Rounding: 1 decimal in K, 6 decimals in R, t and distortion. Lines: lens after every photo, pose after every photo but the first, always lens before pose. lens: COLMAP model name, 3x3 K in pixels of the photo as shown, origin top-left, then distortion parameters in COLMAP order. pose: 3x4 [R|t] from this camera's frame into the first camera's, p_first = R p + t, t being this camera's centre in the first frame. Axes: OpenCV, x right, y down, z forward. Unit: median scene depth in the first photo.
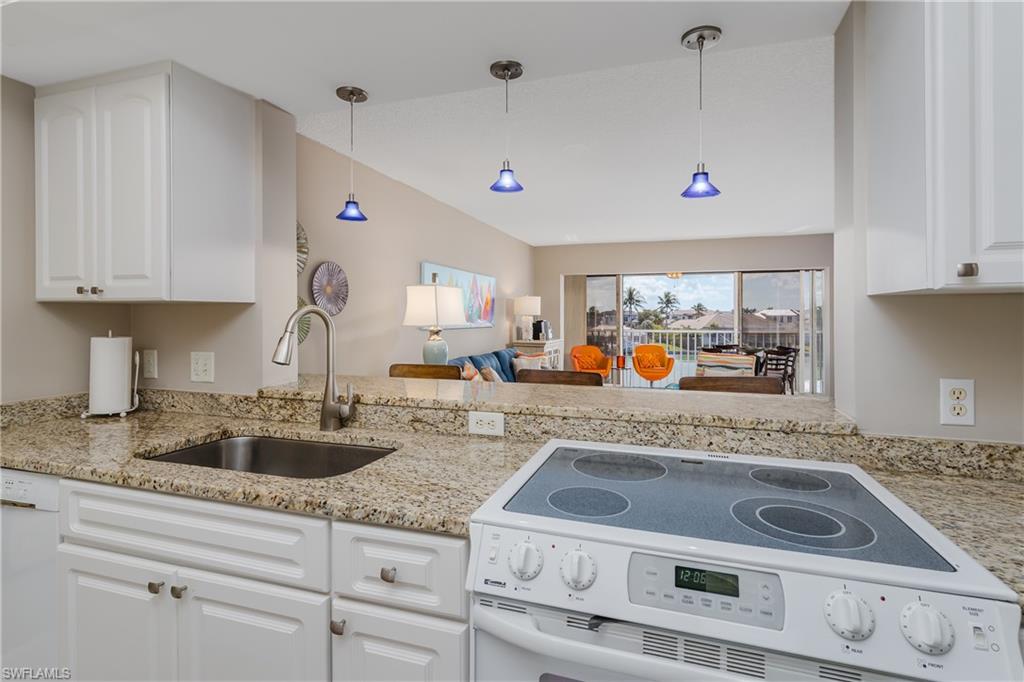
lens RADIAL K [[495.3, 0, 512.6], [0, 495.3, 315.7], [0, 0, 1]] dist [-0.000202, 0.000105]
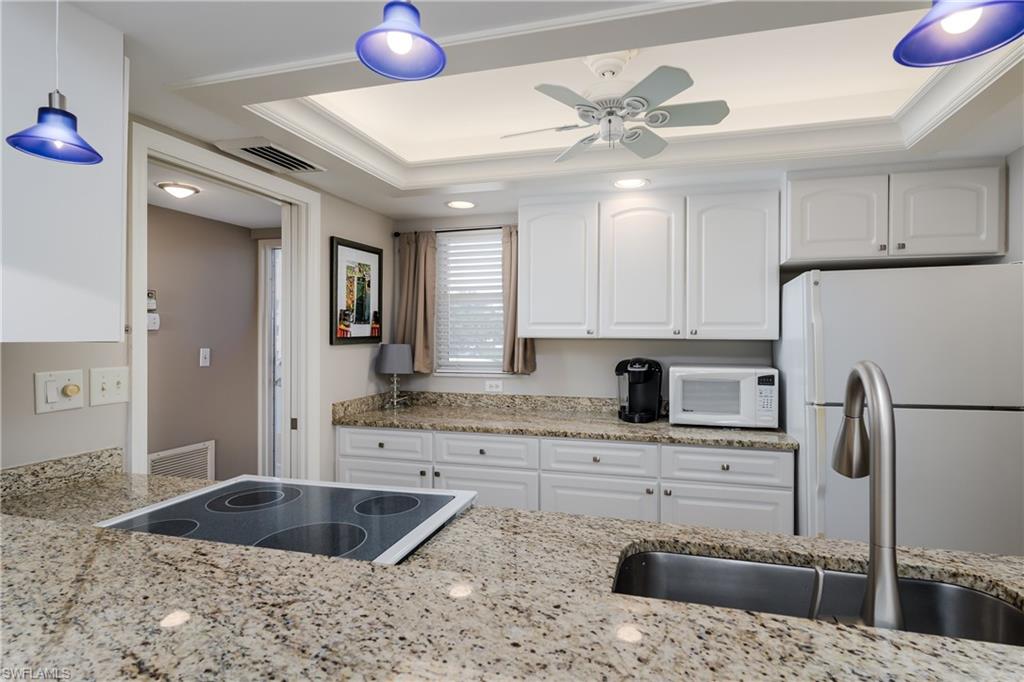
lens RADIAL K [[521.6, 0, 531.1], [0, 521.6, 337.4], [0, 0, 1]] dist [0.002570, 0.000544]
pose [[-0.998565, -0.003320, -0.053458, -0.099373], [-0.003435, 0.999992, 0.002066, -0.046064], [0.053451, 0.002247, -0.998568, 1.588425]]
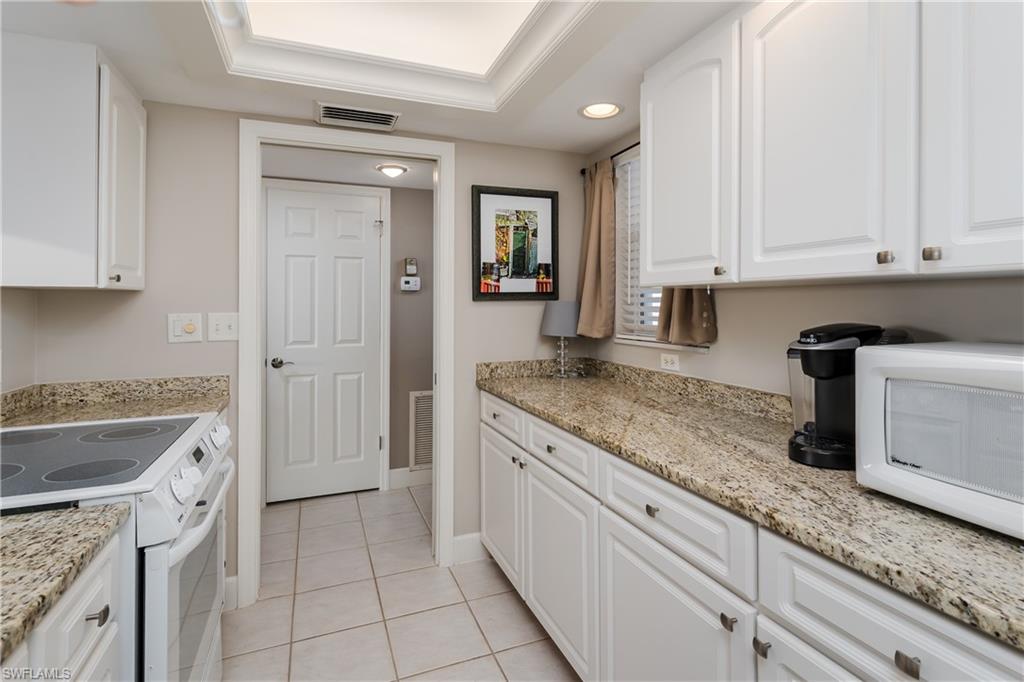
lens RADIAL K [[504.6, 0, 509.9], [0, 504.6, 302.9], [0, 0, 1]] dist [-0.000352, 0.000960]
pose [[-0.643036, 0.001830, 0.765834, -0.876799], [-0.002387, 0.999988, -0.004394, 0.002466], [-0.765832, -0.004653, -0.643024, 0.674041]]
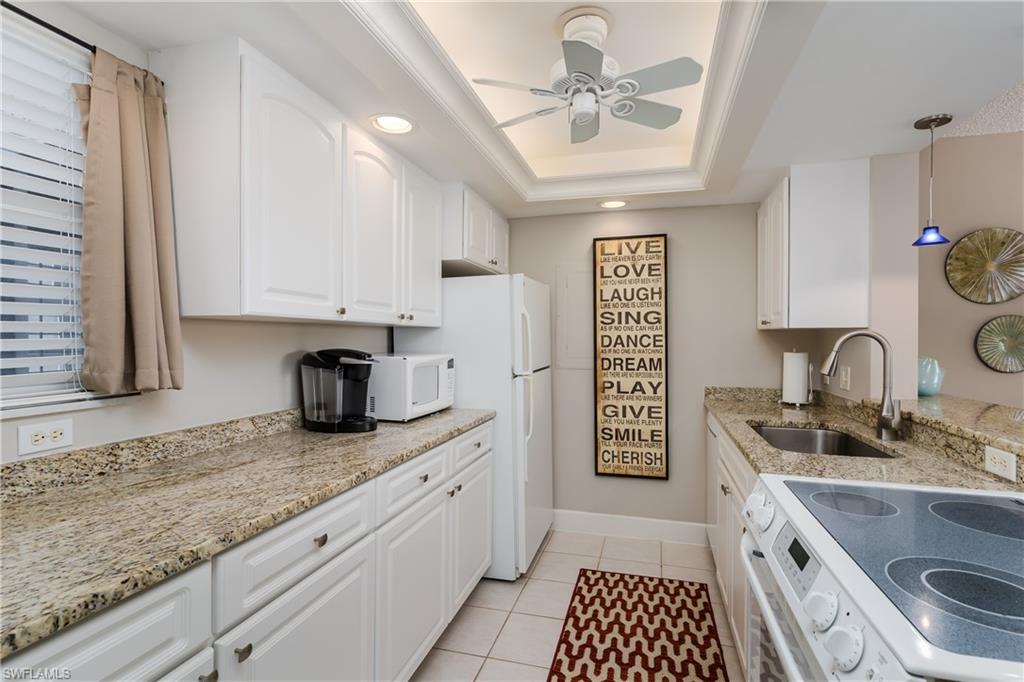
lens RADIAL K [[500.4, 0, 529.8], [0, 500.4, 340.5], [0, 0, 1]] dist [0.001558, 0.000216]
pose [[0.068714, 0.004640, -0.997626, 0.820385], [-0.001497, 0.999989, 0.004548, 0.001906], [0.997635, 0.001181, 0.068720, 0.129898]]
